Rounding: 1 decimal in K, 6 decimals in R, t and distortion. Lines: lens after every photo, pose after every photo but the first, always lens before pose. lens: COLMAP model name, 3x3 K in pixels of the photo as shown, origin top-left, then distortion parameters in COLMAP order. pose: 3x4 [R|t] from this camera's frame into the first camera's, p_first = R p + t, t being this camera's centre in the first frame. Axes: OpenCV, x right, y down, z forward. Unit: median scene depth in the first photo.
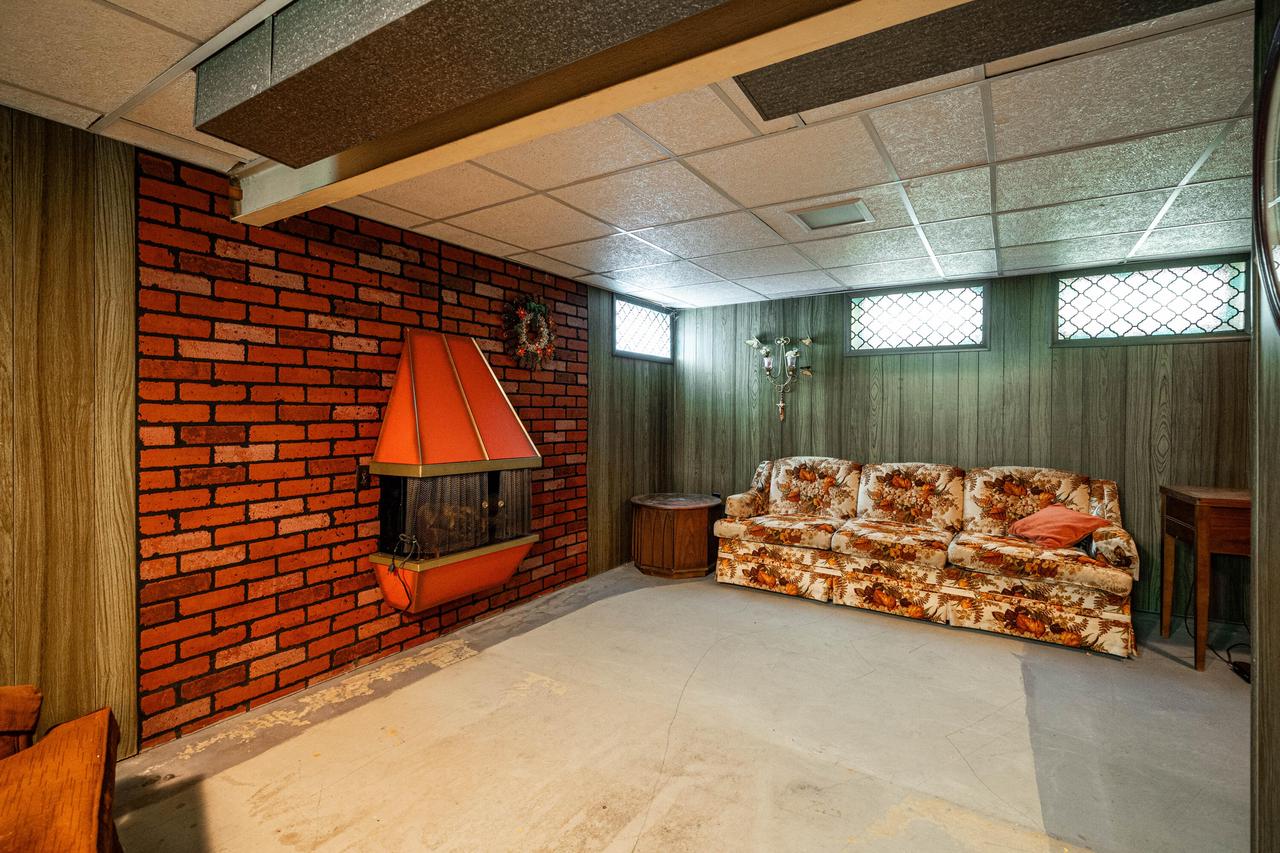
lens RADIAL K [[580.8, 0, 646.1], [0, 580.8, 415.2], [0, 0, 1]] dist [-0.023500, 0.006213]
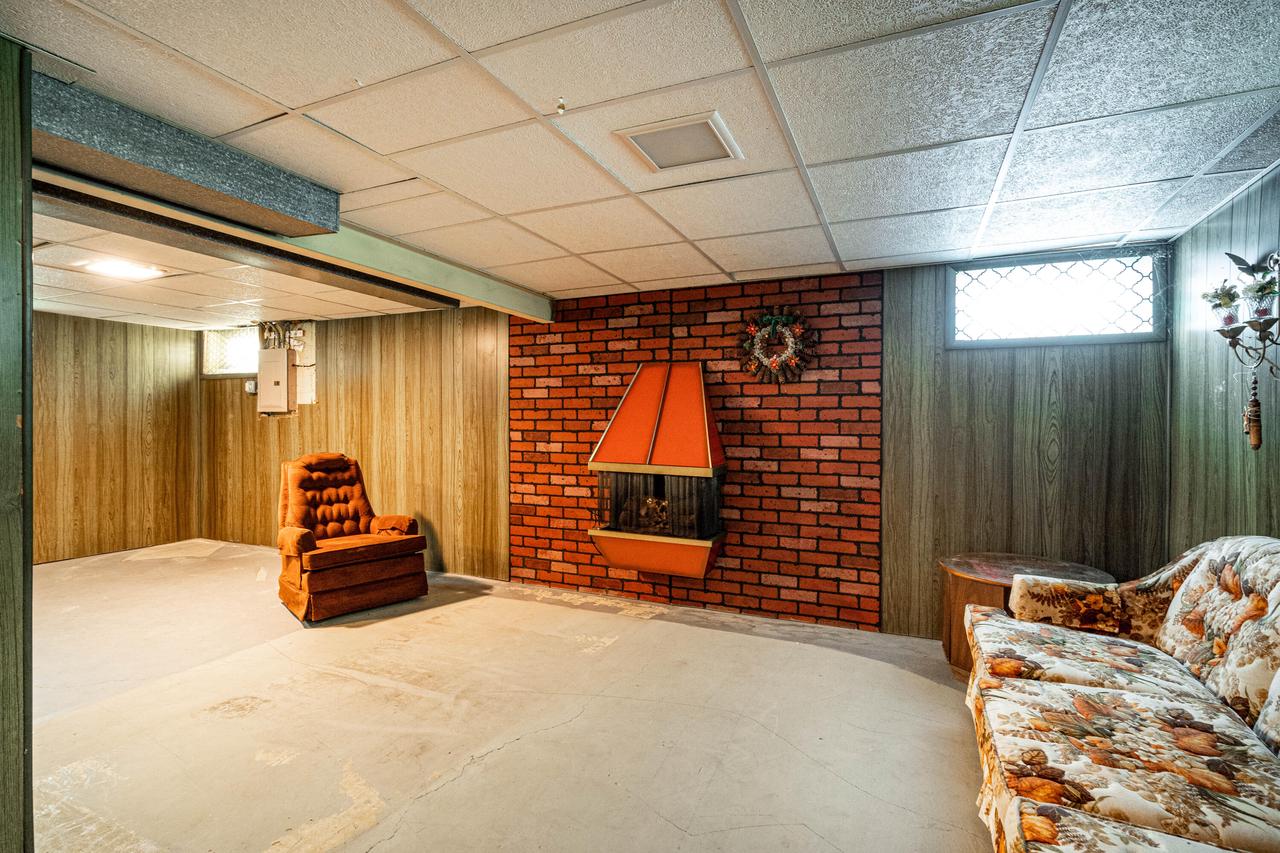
lens RADIAL K [[580.8, 0, 645.7], [0, 580.8, 430.6], [0, 0, 1]] dist [-0.023500, 0.006213]
pose [[0.158481, 0.009950, -0.987312, 1.094570], [-0.011711, 0.999898, 0.008197, -0.005254], [0.987293, 0.010264, 0.158582, 0.925618]]
